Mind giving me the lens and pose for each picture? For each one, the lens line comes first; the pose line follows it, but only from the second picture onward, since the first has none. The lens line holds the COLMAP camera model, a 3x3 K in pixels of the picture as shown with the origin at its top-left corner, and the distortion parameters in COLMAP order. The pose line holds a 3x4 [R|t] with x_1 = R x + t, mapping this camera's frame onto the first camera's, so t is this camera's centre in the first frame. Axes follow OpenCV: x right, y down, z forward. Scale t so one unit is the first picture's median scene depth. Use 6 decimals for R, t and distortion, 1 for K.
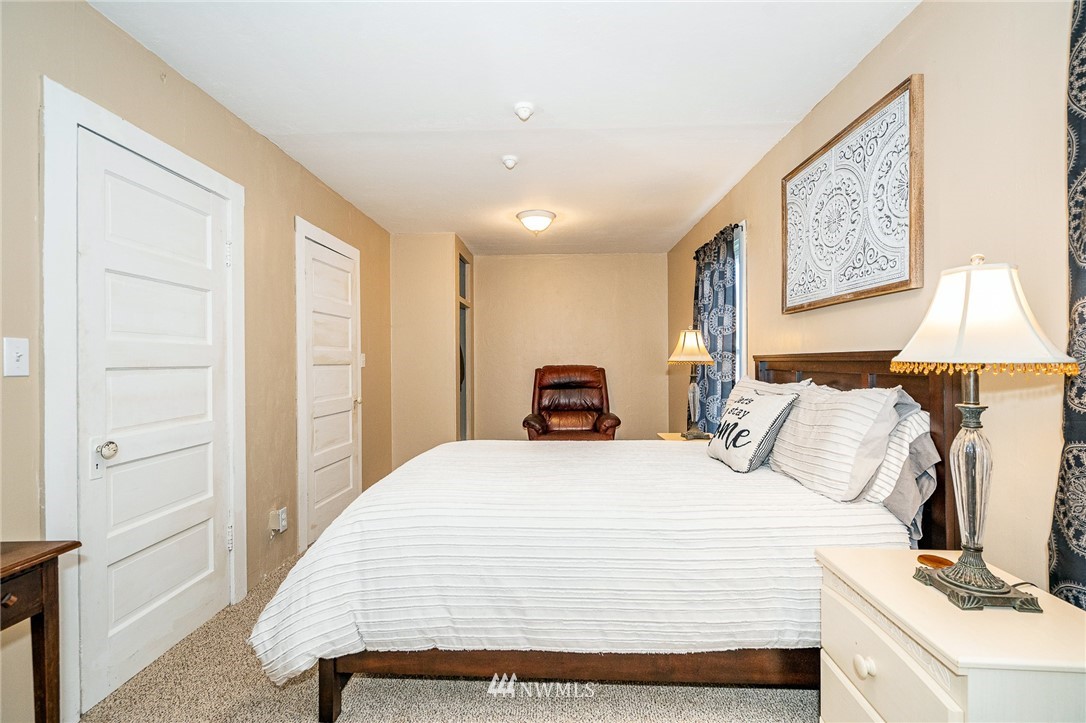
lens RADIAL K [[500.7, 0, 543.2], [0, 500.7, 361.4], [0, 0, 1]] dist [-0.000076, -0.000010]
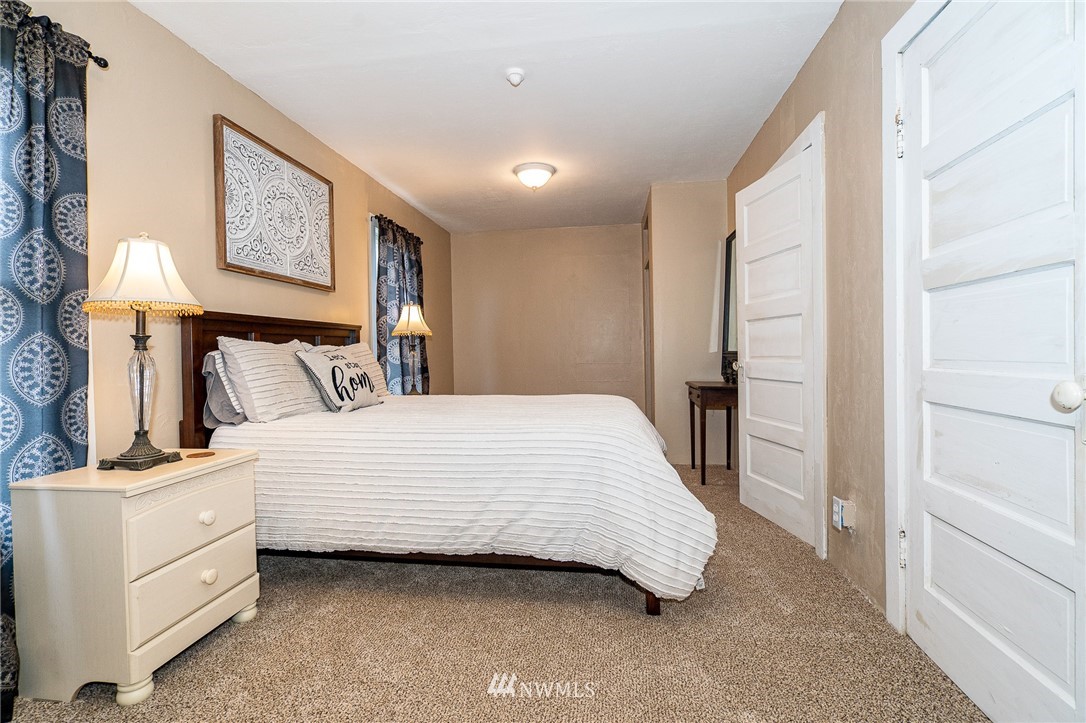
lens RADIAL K [[500.7, 0, 544.1], [0, 500.7, 356.9], [0, 0, 1]] dist [-0.000076, -0.000010]
pose [[-0.994626, 0.004350, 0.103441, -0.231474], [0.006431, 0.999784, 0.019789, 0.061659], [-0.103333, 0.020348, -0.994439, 2.344714]]
